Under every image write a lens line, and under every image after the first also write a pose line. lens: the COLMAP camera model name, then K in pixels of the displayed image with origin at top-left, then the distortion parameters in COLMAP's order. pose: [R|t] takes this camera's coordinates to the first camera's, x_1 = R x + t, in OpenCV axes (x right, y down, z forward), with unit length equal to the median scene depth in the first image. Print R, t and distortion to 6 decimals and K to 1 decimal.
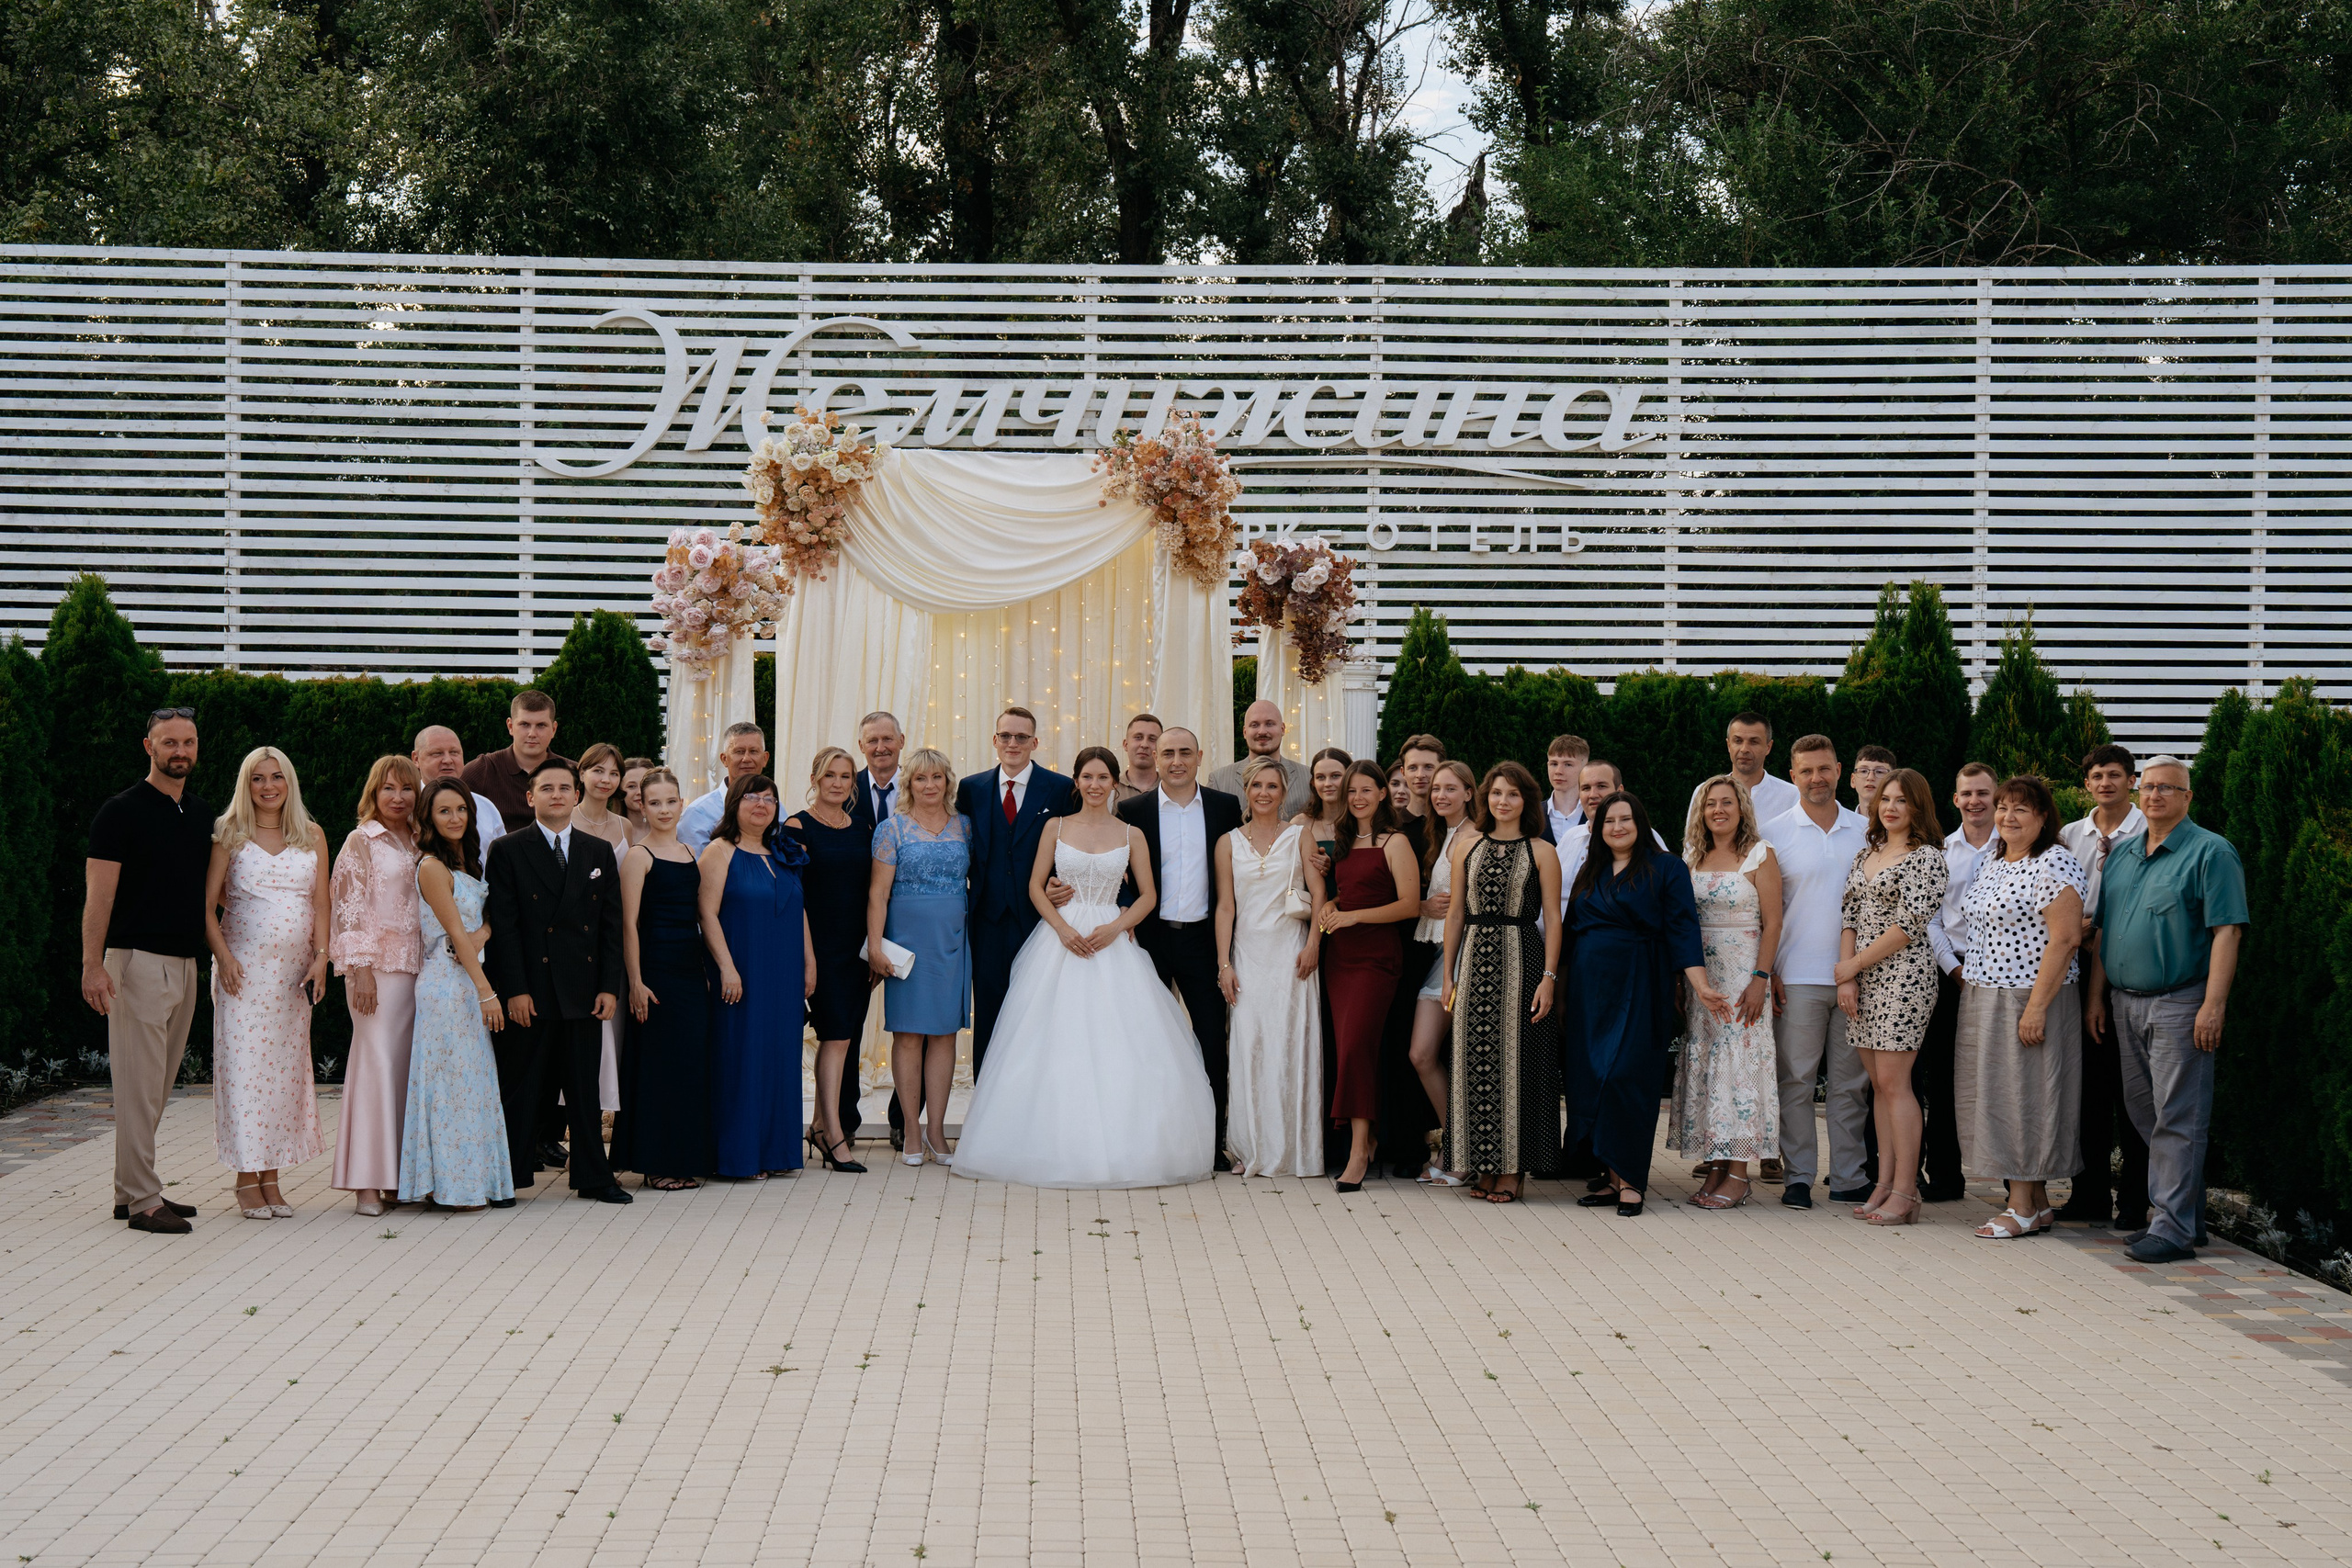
lens RADIAL K [[2986.5, 0, 1123.8], [0, 2986.5, 782.7], [0, 0, 1]] dist [0.211108, -0.011392]
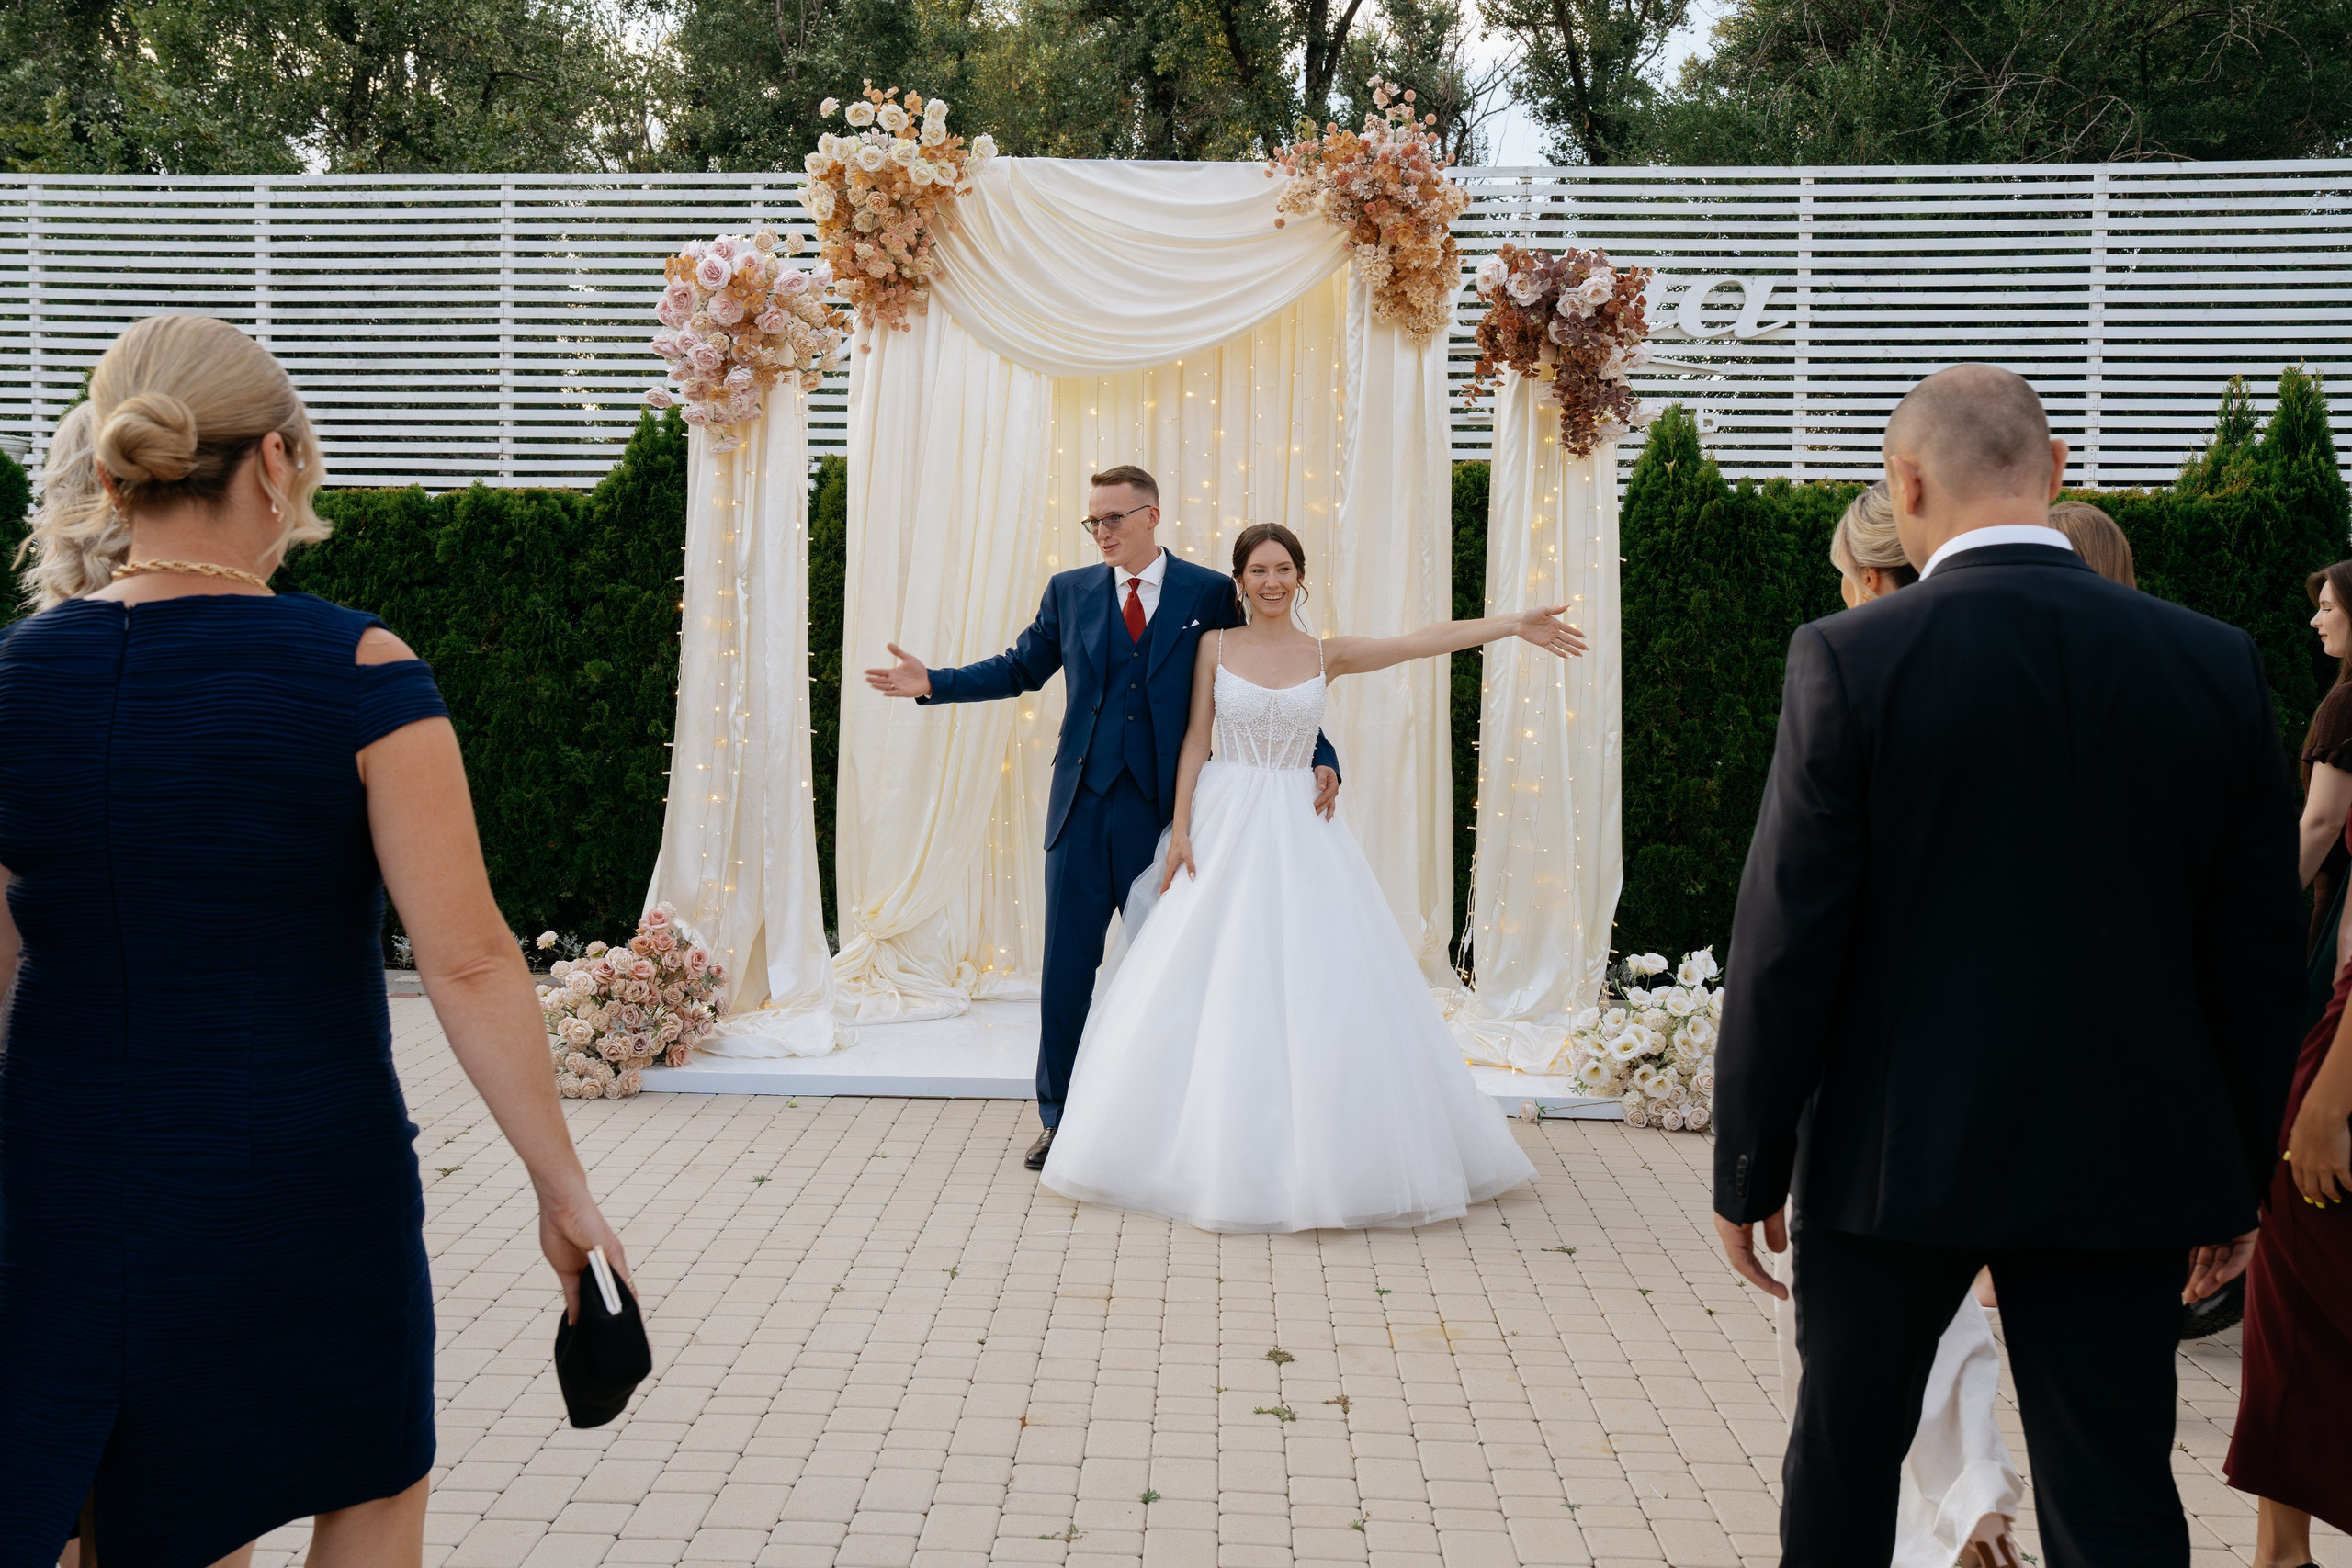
lens RADIAL K [[2094.4, 0, 1176.0], [0, 2094.4, 784.0], [0, 0, 1]] dist [0.000214, -0.000506]
pose [[0.998815, 0.009317, -0.047764, -0.006707], [-0.006640, 0.998414, 0.055901, 0.015985], [0.048210, -0.055517, 0.997293, 0.471976]]
